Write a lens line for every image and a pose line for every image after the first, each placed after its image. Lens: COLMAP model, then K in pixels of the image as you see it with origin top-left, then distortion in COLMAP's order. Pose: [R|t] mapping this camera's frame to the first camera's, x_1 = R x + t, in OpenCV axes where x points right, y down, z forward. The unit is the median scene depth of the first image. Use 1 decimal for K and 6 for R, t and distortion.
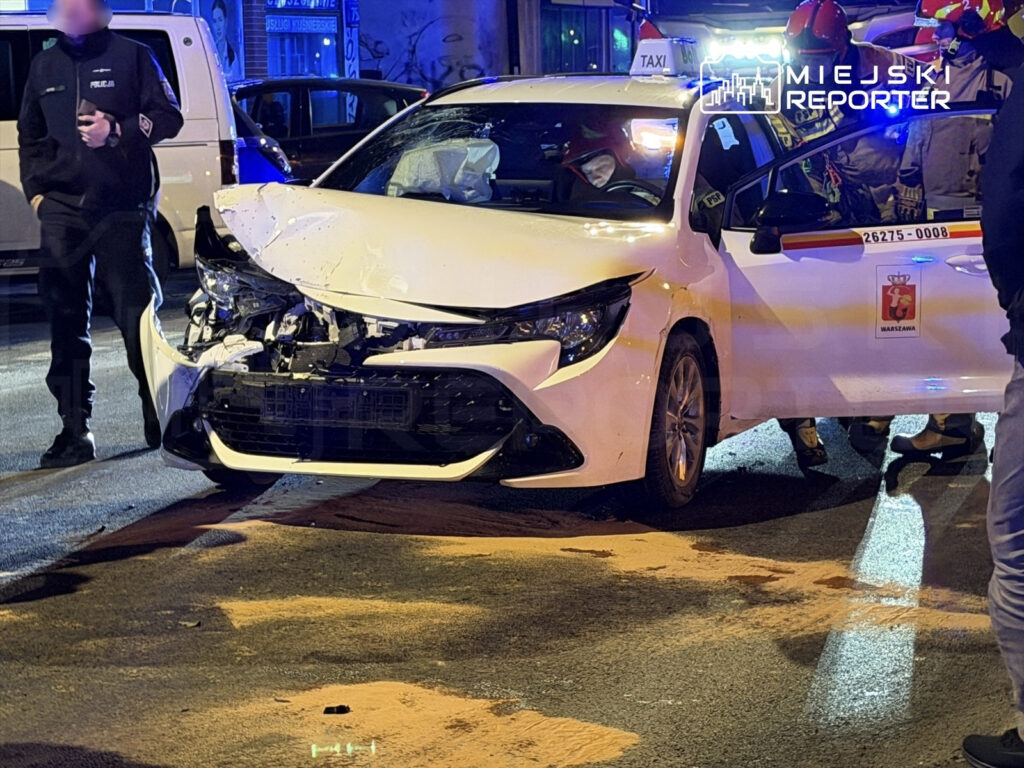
lens RADIAL K [[2844.3, 0, 507.6], [0, 2844.3, 393.0], [0, 0, 1]] dist [0.202785, 0.000000]
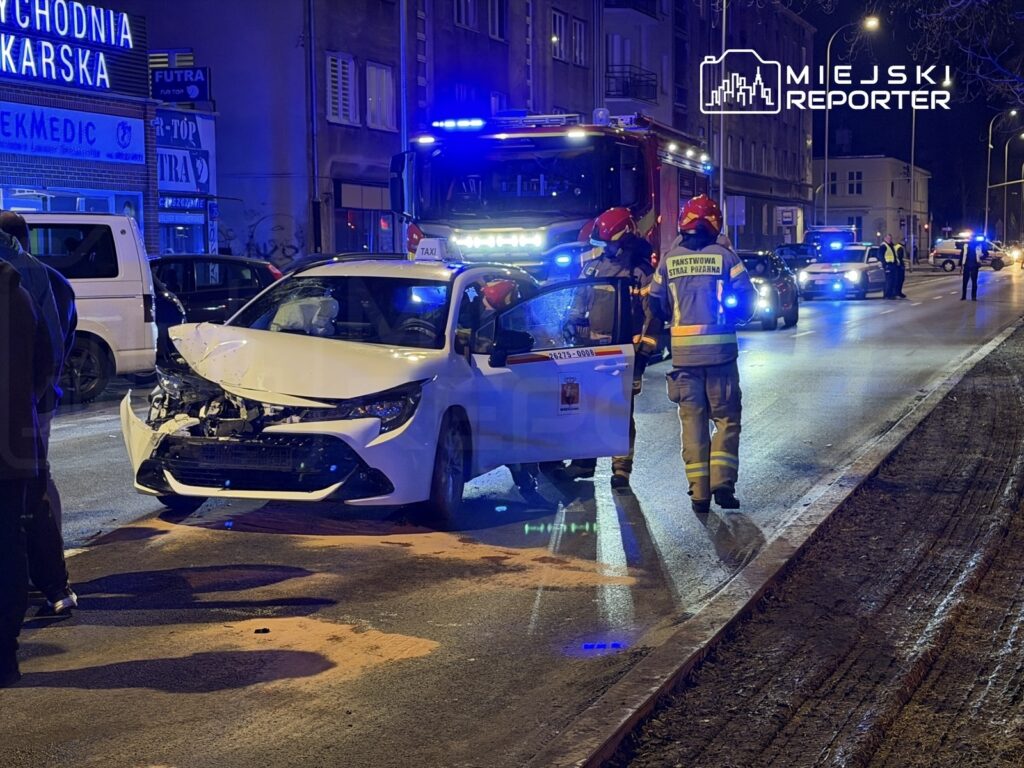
lens RADIAL K [[1882.1, 0, 517.1], [0, 1882.1, 384.0], [0, 0, 1]] dist [0.164864, 0.000000]
pose [[0.993322, 0.006053, 0.115219, -0.028713], [-0.001360, 0.999168, -0.040763, 0.006482], [-0.115370, 0.040334, 0.992503, -0.111258]]
